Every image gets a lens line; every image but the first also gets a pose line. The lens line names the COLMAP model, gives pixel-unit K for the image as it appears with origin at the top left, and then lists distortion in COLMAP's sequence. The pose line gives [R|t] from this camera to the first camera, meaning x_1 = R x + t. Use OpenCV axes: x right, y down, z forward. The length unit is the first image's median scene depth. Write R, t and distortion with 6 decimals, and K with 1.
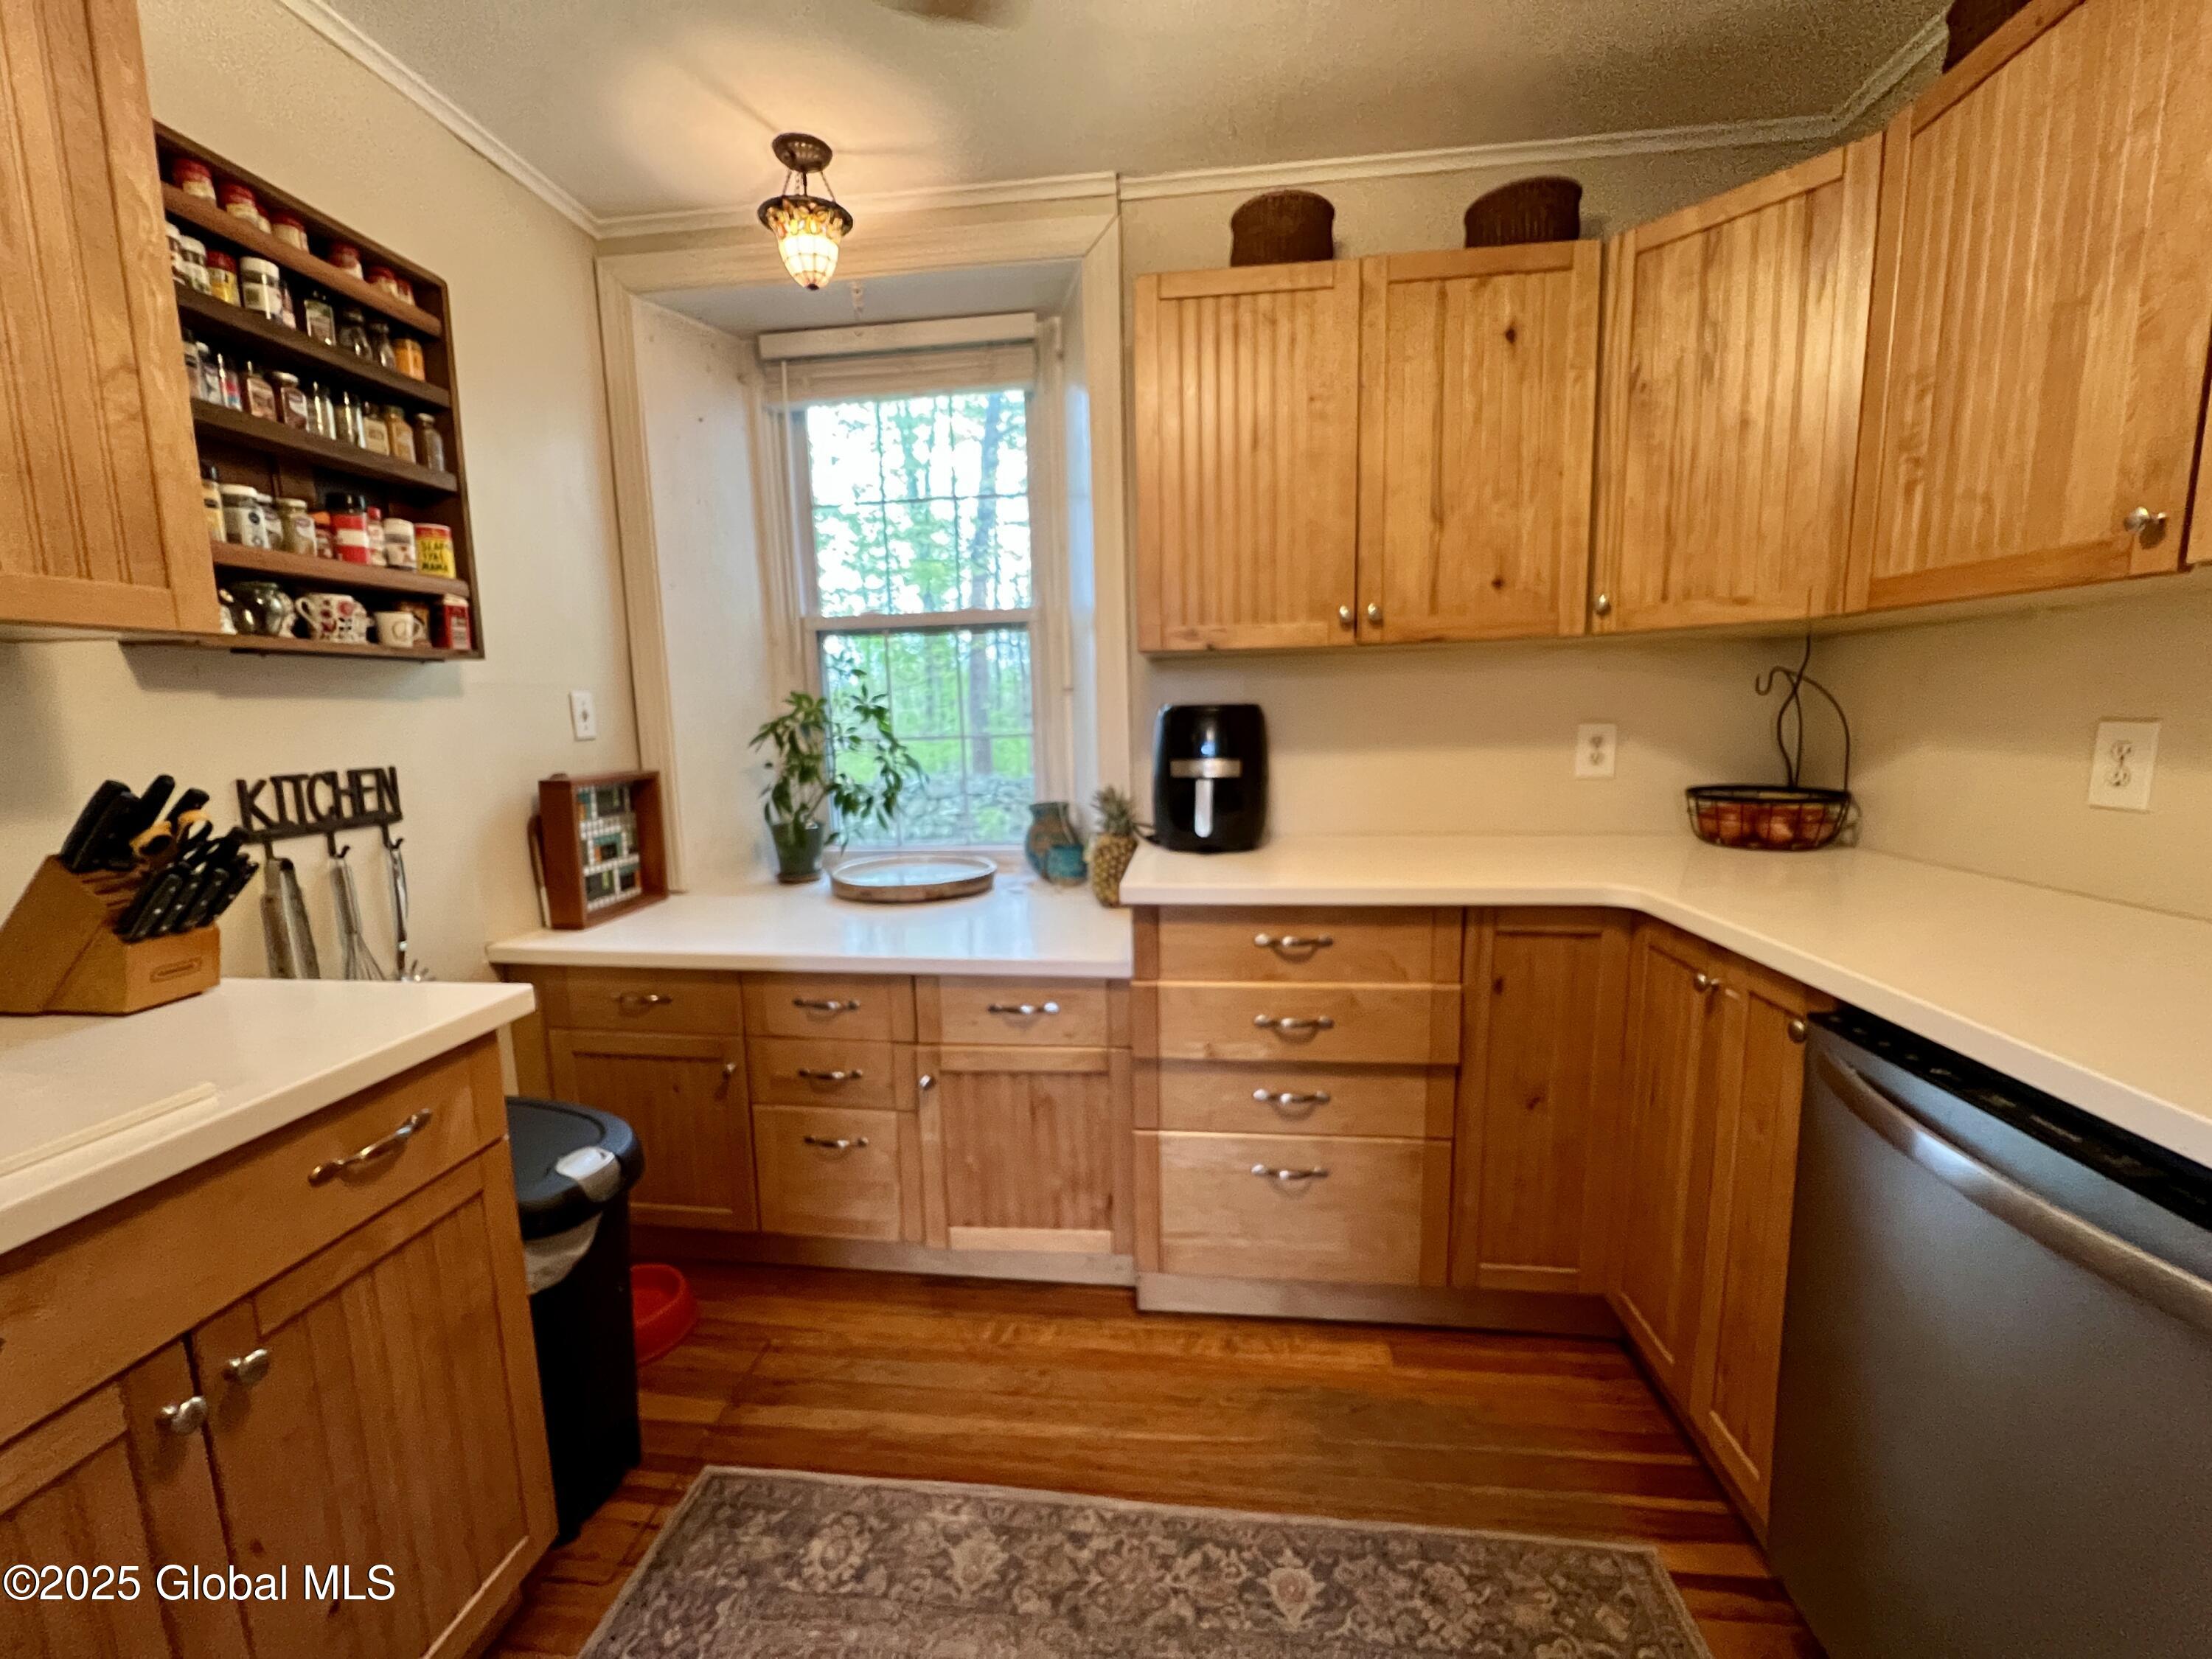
lens RADIAL K [[884.1, 0, 1105.2], [0, 884.1, 833.9], [0, 0, 1]] dist [-0.016111, -0.000161]
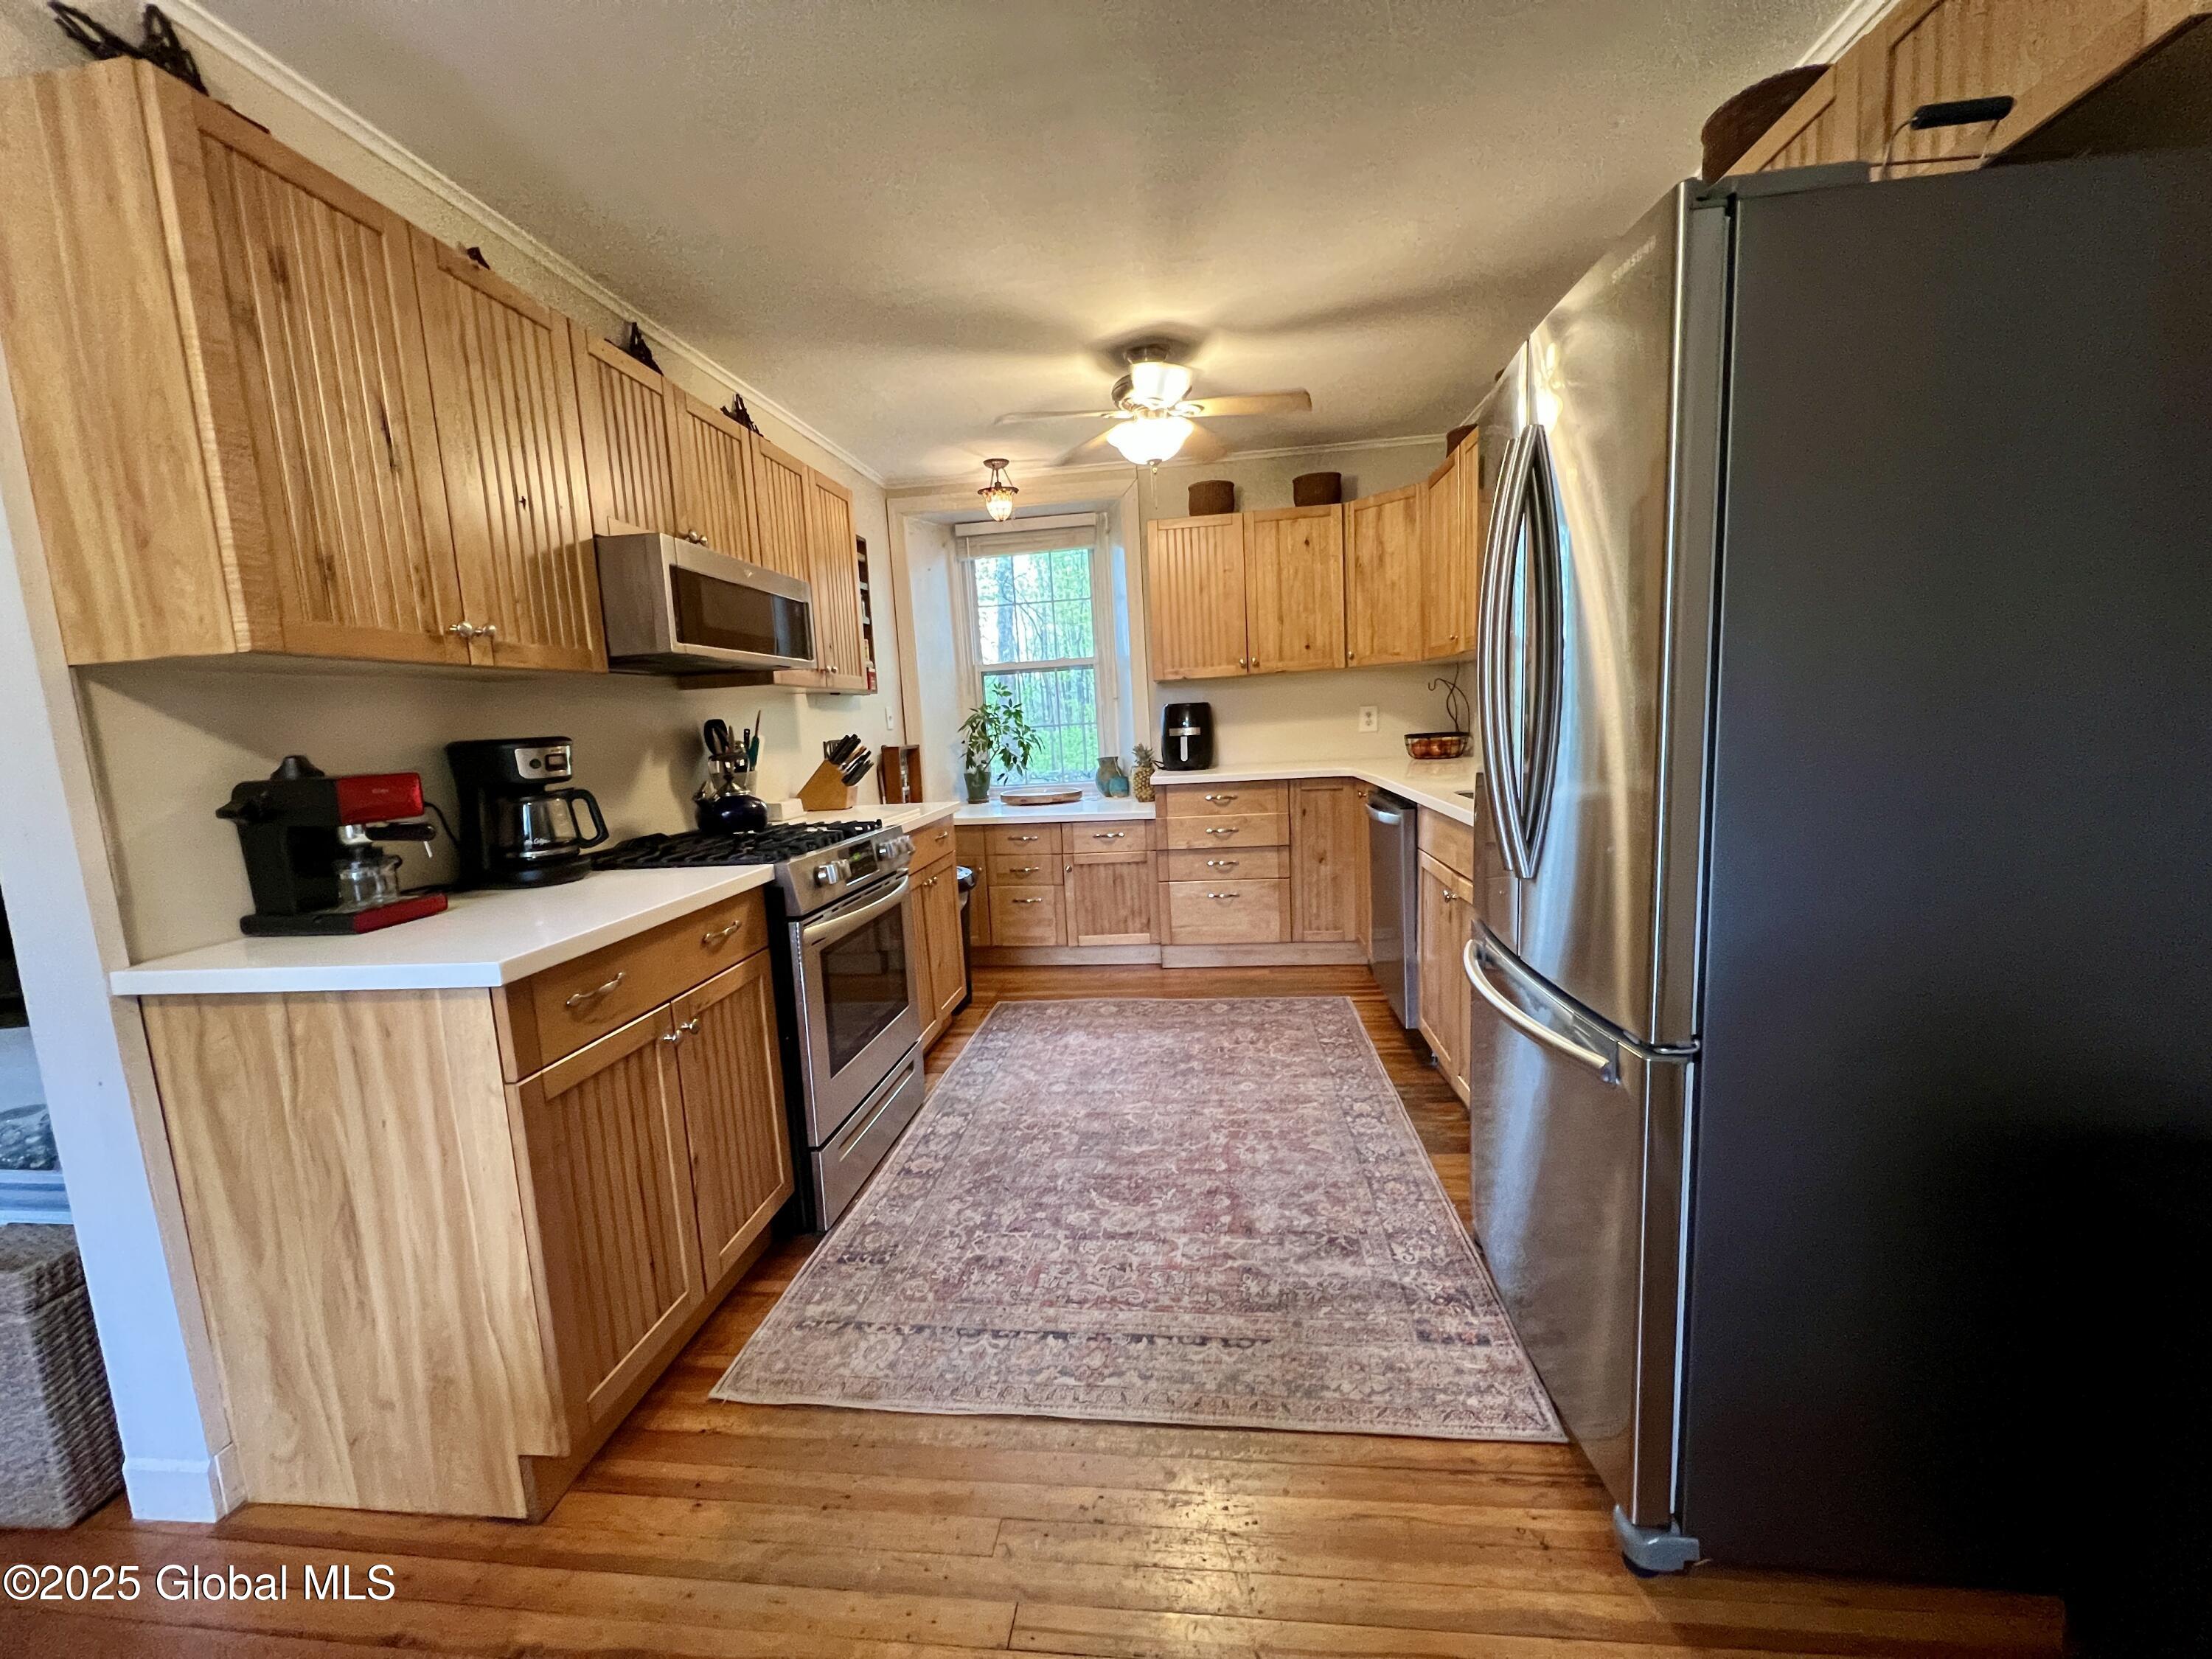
lens RADIAL K [[881.5, 0, 1106.0], [0, 881.5, 829.5], [0, 0, 1]] dist [-0.001173, 0.000261]
pose [[0.999493, -0.031467, -0.004762, -0.087484], [0.031408, 0.999433, -0.012166, 0.204528], [0.005142, 0.012010, 0.999915, -1.296319]]
